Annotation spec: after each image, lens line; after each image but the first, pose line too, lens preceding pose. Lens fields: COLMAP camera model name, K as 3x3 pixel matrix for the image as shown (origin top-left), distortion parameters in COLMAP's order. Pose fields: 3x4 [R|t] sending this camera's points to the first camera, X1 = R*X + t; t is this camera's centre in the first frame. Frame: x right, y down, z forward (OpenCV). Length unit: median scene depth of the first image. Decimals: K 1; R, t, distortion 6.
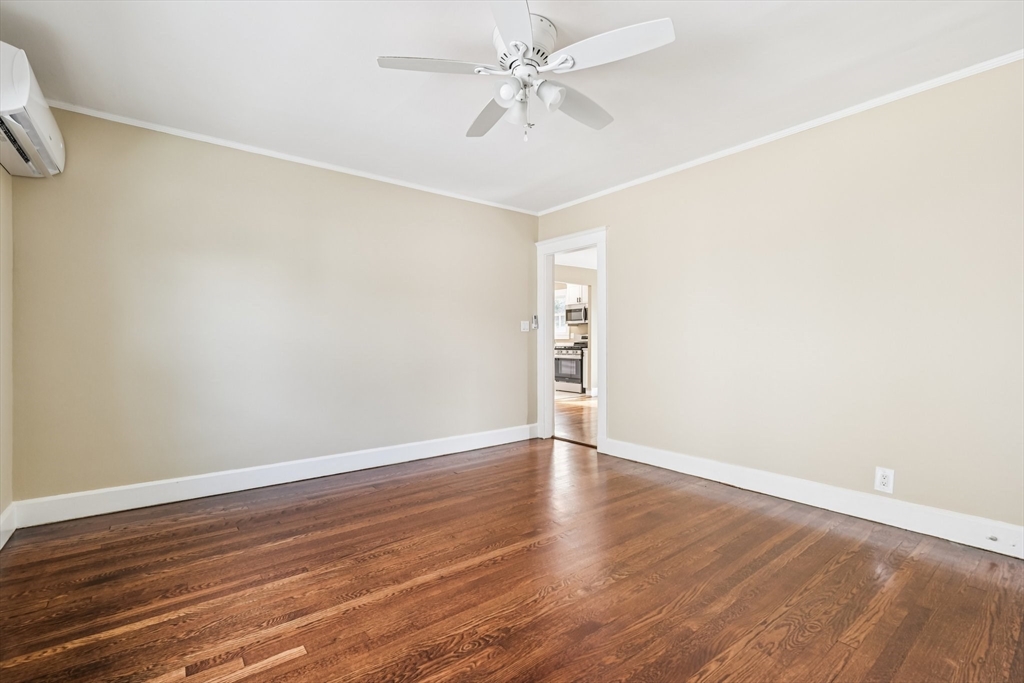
lens RADIAL K [[460.2, 0, 519.2], [0, 460.2, 341.0], [0, 0, 1]] dist [0.001776, -0.000086]
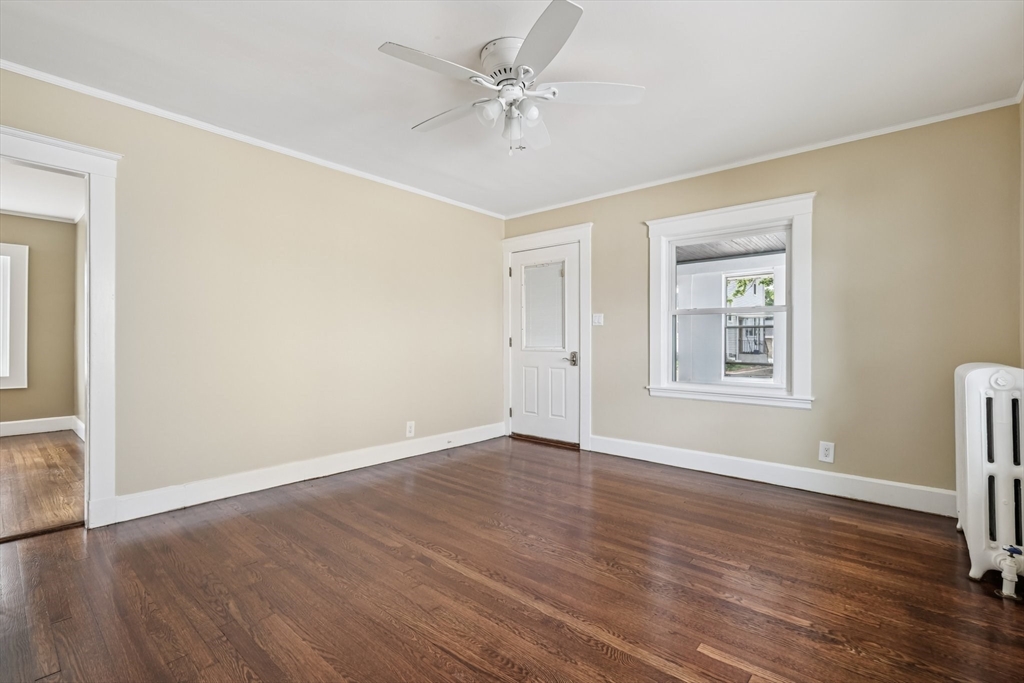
lens RADIAL K [[460.2, 0, 518.7], [0, 460.2, 341.7], [0, 0, 1]] dist [0.001776, -0.000086]
pose [[-0.189402, 0.000398, 0.981900, -0.909253], [-0.003656, 0.999993, -0.001110, 0.005021], [-0.981893, -0.003800, -0.189399, 1.042908]]
